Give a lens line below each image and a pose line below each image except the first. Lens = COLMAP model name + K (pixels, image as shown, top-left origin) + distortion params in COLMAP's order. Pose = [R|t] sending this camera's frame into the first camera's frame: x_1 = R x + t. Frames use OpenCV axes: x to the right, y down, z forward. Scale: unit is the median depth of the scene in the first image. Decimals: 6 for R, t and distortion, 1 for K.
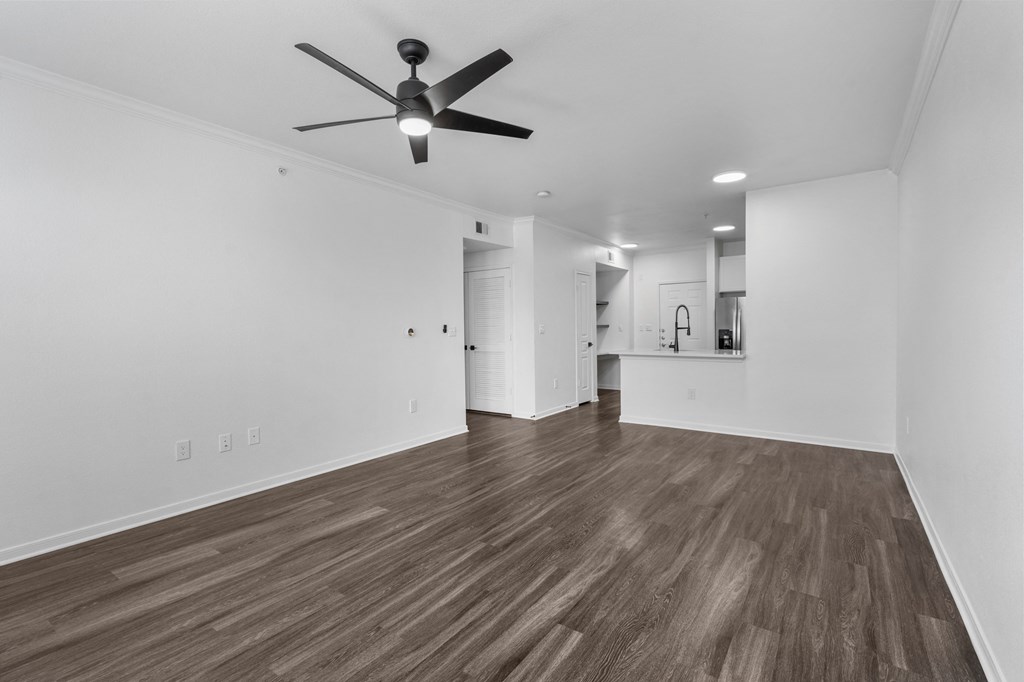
lens RADIAL K [[466.4, 0, 515.6], [0, 466.4, 338.7], [0, 0, 1]] dist [-0.003204, 0.000246]
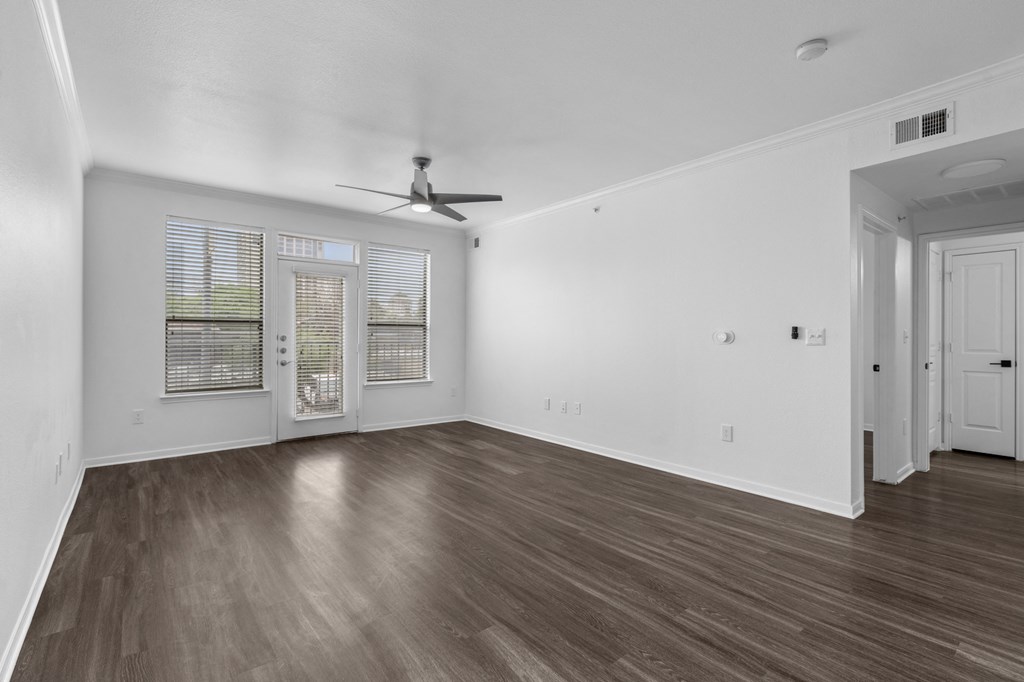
lens RADIAL K [[466.4, 0, 499.0], [0, 466.4, 339.4], [0, 0, 1]] dist [-0.003204, 0.000246]
pose [[-0.293672, 0.017828, -0.955740, 1.037695], [-0.017936, 0.999547, 0.024156, -0.035205], [0.955738, 0.024236, -0.293219, 1.446061]]
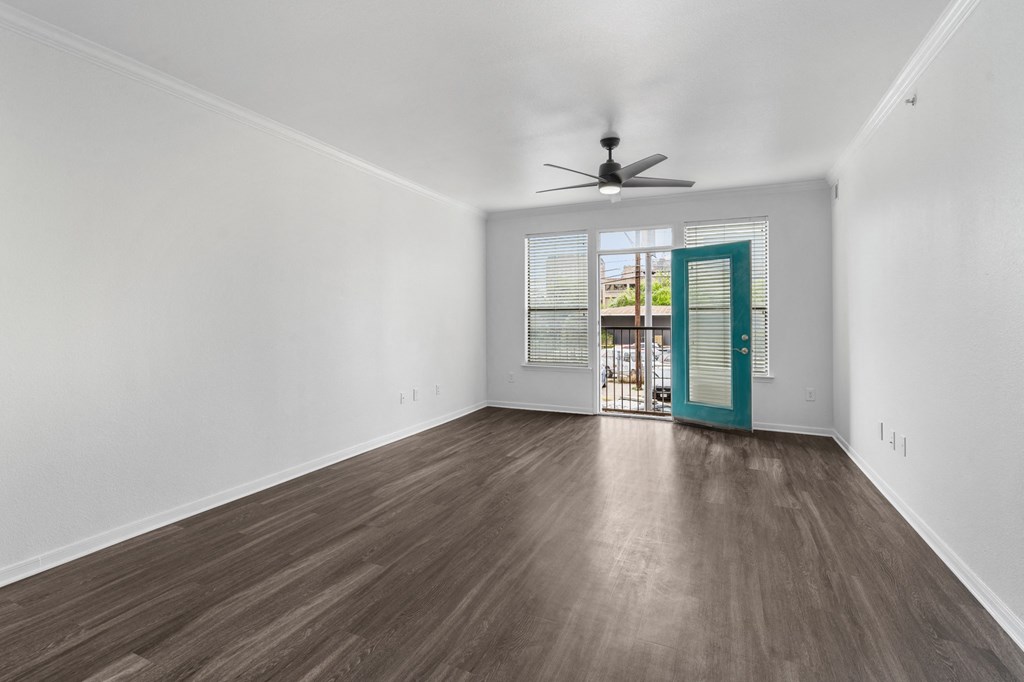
lens RADIAL K [[466.4, 0, 507.8], [0, 466.4, 331.5], [0, 0, 1]] dist [-0.003204, 0.000246]
pose [[-0.984360, 0.017369, -0.175310, 0.336047], [0.009322, 0.998869, 0.046618, -0.048351], [0.175921, 0.044254, -0.983409, 2.056673]]
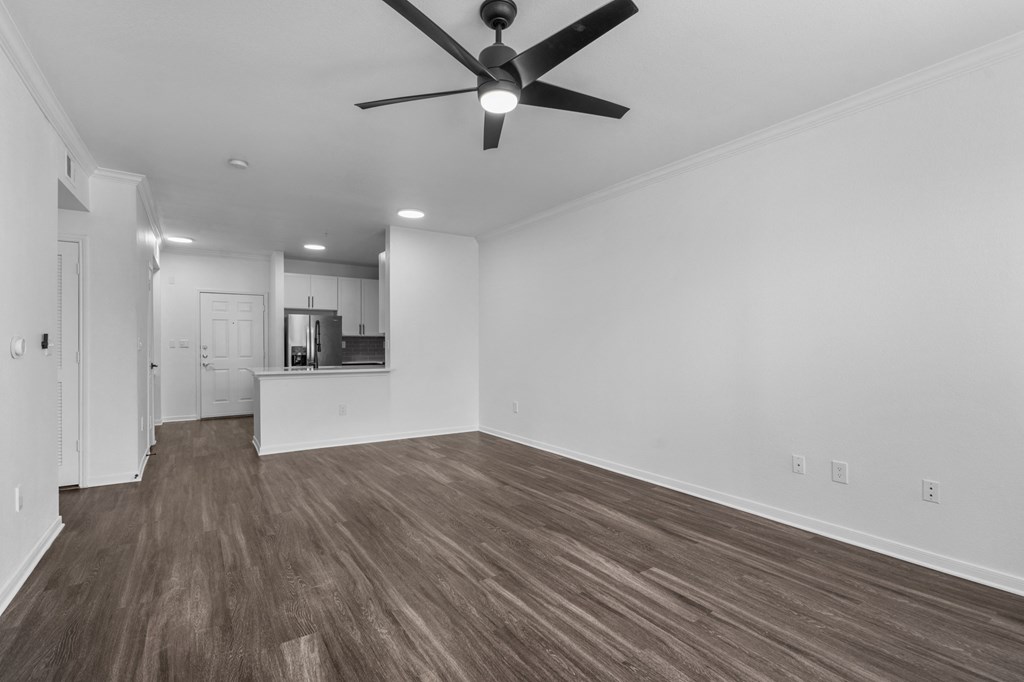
lens RADIAL K [[466.4, 0, 506.7], [0, 466.4, 343.4], [0, 0, 1]] dist [-0.003204, 0.000246]
pose [[0.356927, 0.011457, 0.934062, -0.827958], [0.015253, 0.999720, -0.018091, -0.001760], [-0.934008, 0.020704, 0.356653, 0.579017]]
